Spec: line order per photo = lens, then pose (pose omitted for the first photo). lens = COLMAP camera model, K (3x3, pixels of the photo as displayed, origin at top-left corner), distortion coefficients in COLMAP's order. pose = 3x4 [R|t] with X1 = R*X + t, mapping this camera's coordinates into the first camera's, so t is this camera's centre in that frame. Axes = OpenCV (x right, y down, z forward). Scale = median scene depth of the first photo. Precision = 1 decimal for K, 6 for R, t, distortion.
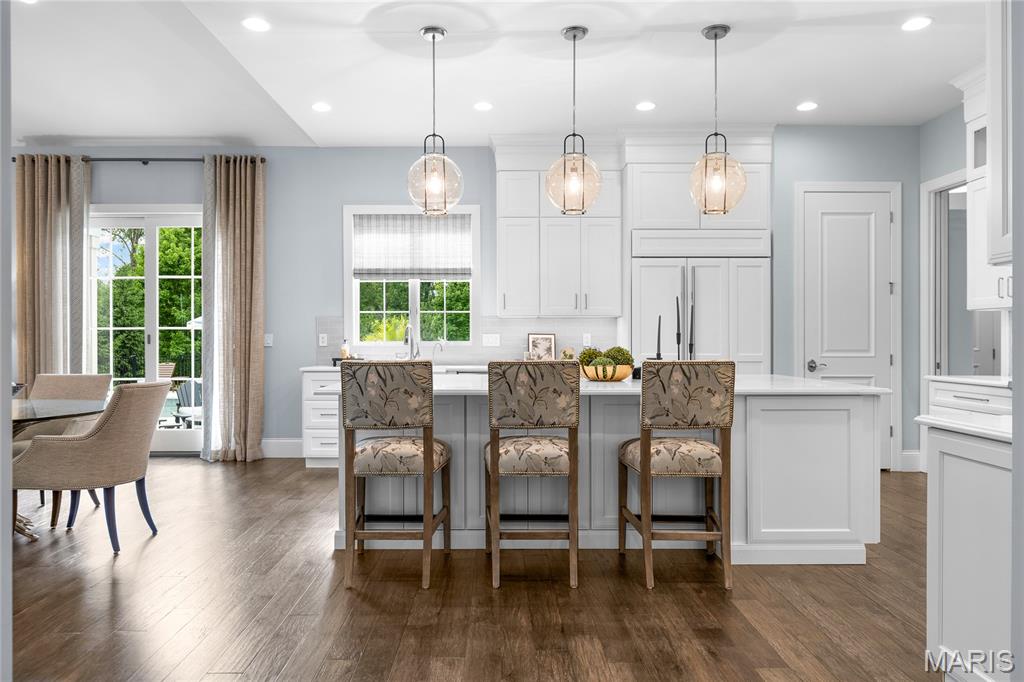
lens RADIAL K [[705.3, 0, 514.4], [0, 705.3, 340.5], [0, 0, 1]] dist [0.001567, -0.001559]
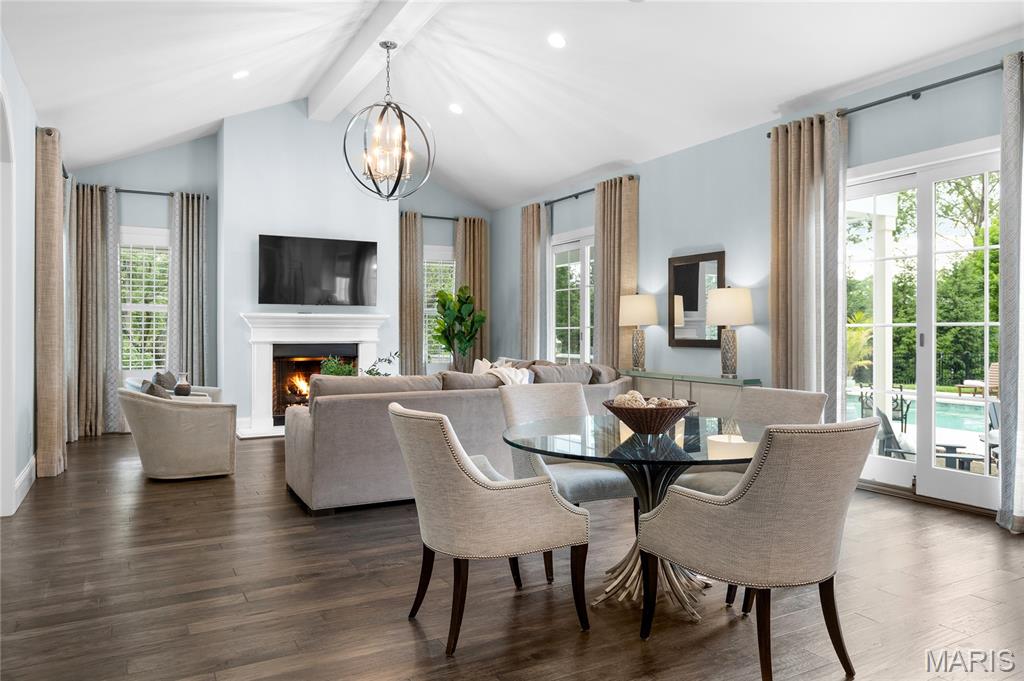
lens RADIAL K [[705.3, 0, 514.9], [0, 705.3, 330.2], [0, 0, 1]] dist [0.001567, -0.001559]
pose [[0.466594, -0.000133, -0.884471, -0.075613], [-0.003238, 0.999993, -0.001858, -0.009371], [0.884465, 0.003730, 0.466591, 0.305374]]
